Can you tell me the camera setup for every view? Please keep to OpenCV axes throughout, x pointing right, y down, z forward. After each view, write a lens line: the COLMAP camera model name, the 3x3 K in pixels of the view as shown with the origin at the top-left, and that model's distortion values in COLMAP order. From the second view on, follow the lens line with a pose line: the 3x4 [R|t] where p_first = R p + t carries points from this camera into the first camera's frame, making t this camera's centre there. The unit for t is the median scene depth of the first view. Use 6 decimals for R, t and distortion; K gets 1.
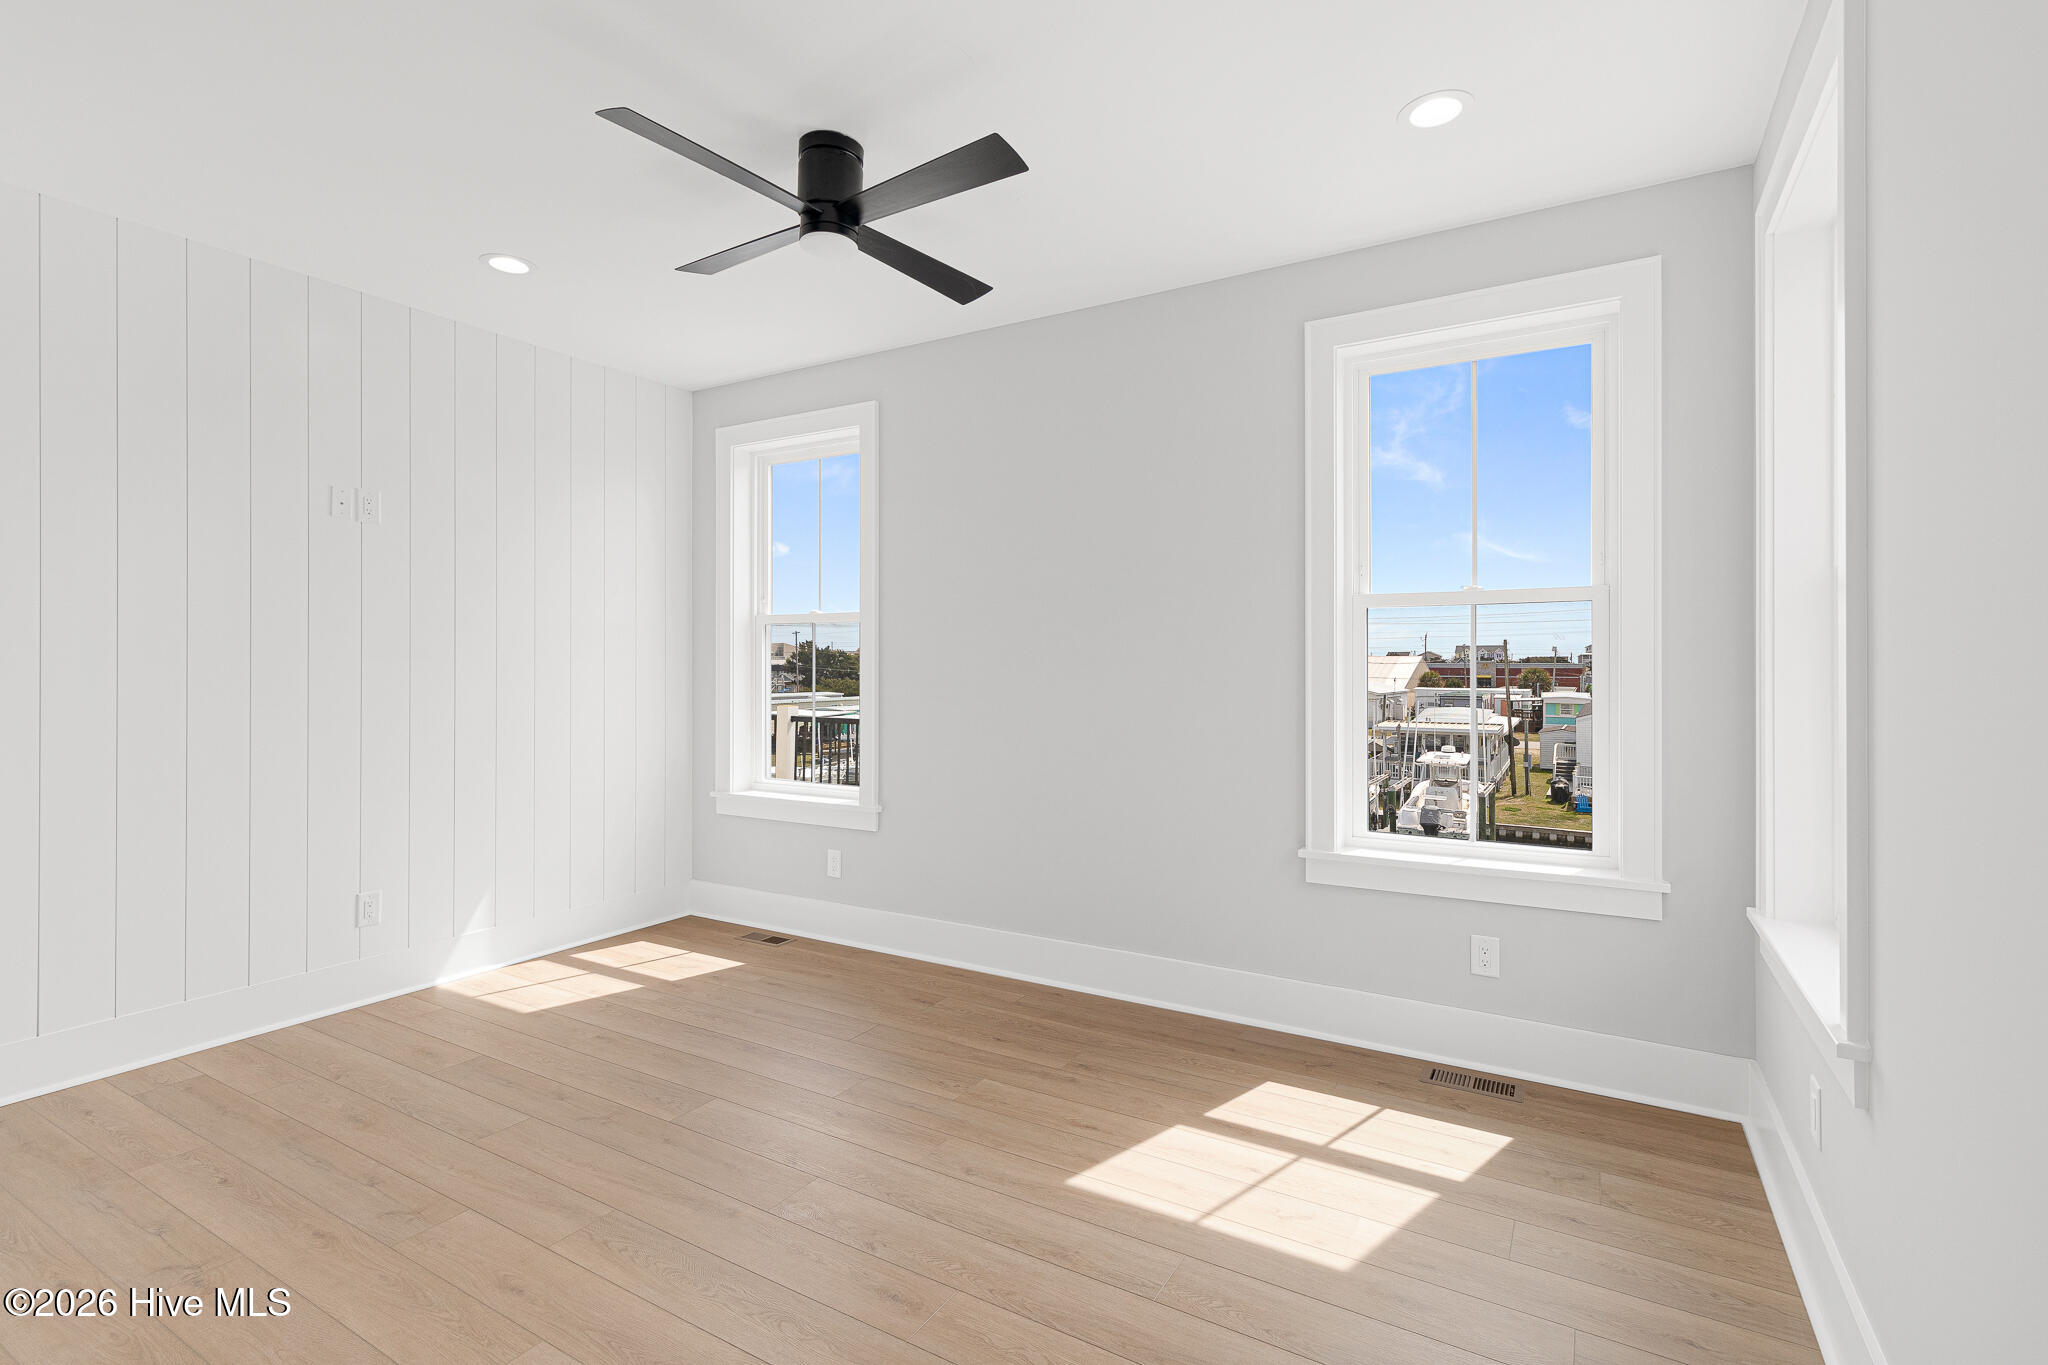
lens RADIAL K [[964.7, 0, 1029.5], [0, 964.7, 668.6], [0, 0, 1]] dist [0.002424, 0.000095]
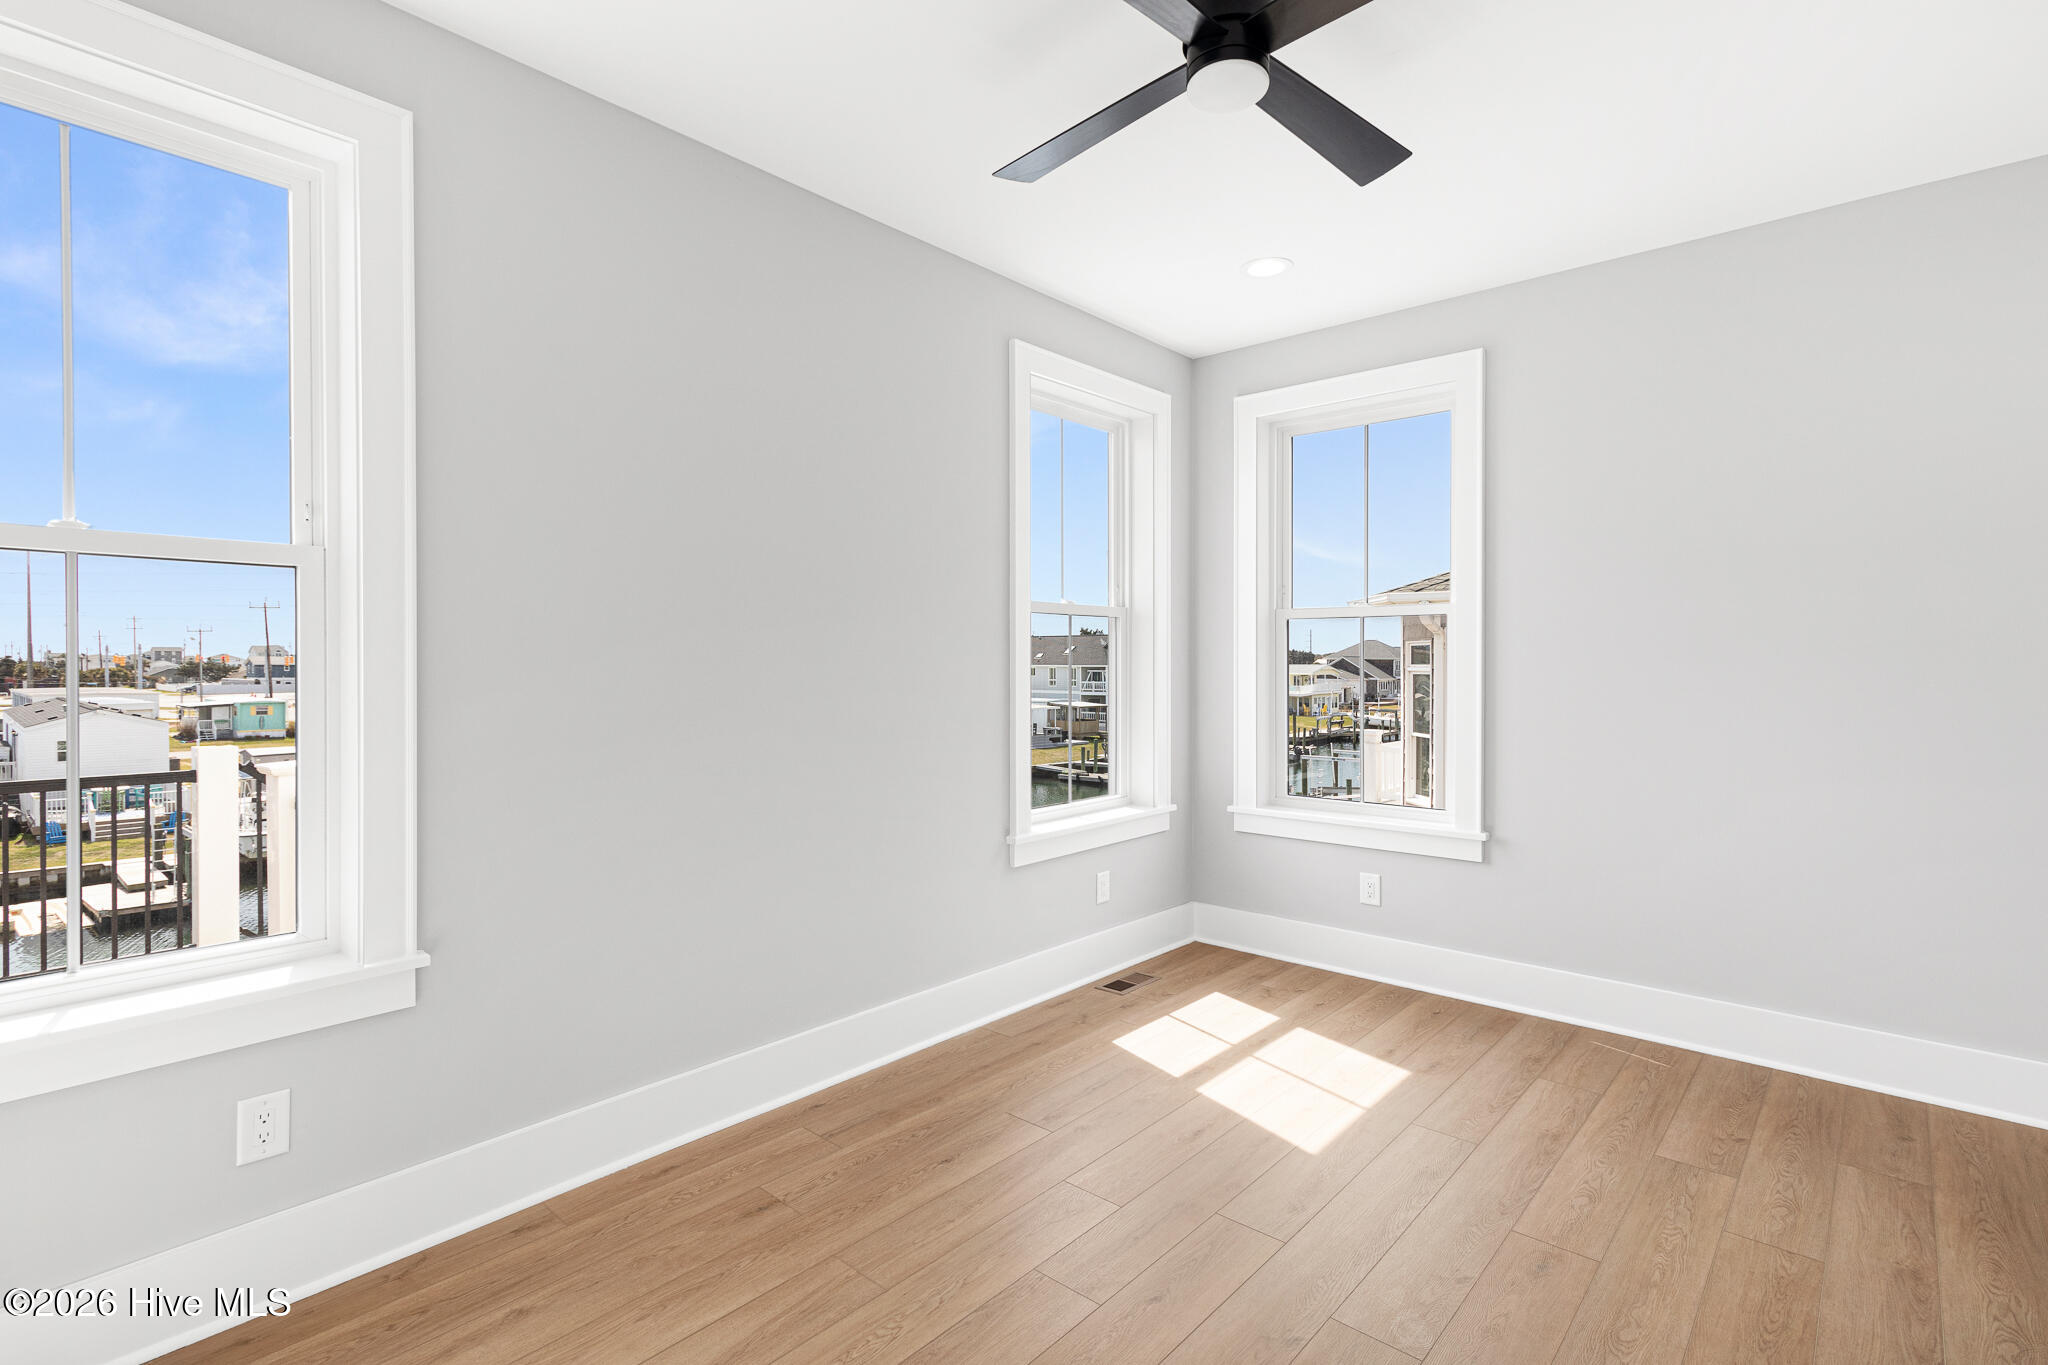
lens RADIAL K [[964.7, 0, 1029.5], [0, 964.7, 668.6], [0, 0, 1]] dist [0.002424, 0.000095]
pose [[0.169869, 0.003032, 0.985462, -0.921116], [-0.003014, 0.999992, -0.002557, 0.016906], [-0.985462, -0.002536, 0.169877, 1.011336]]
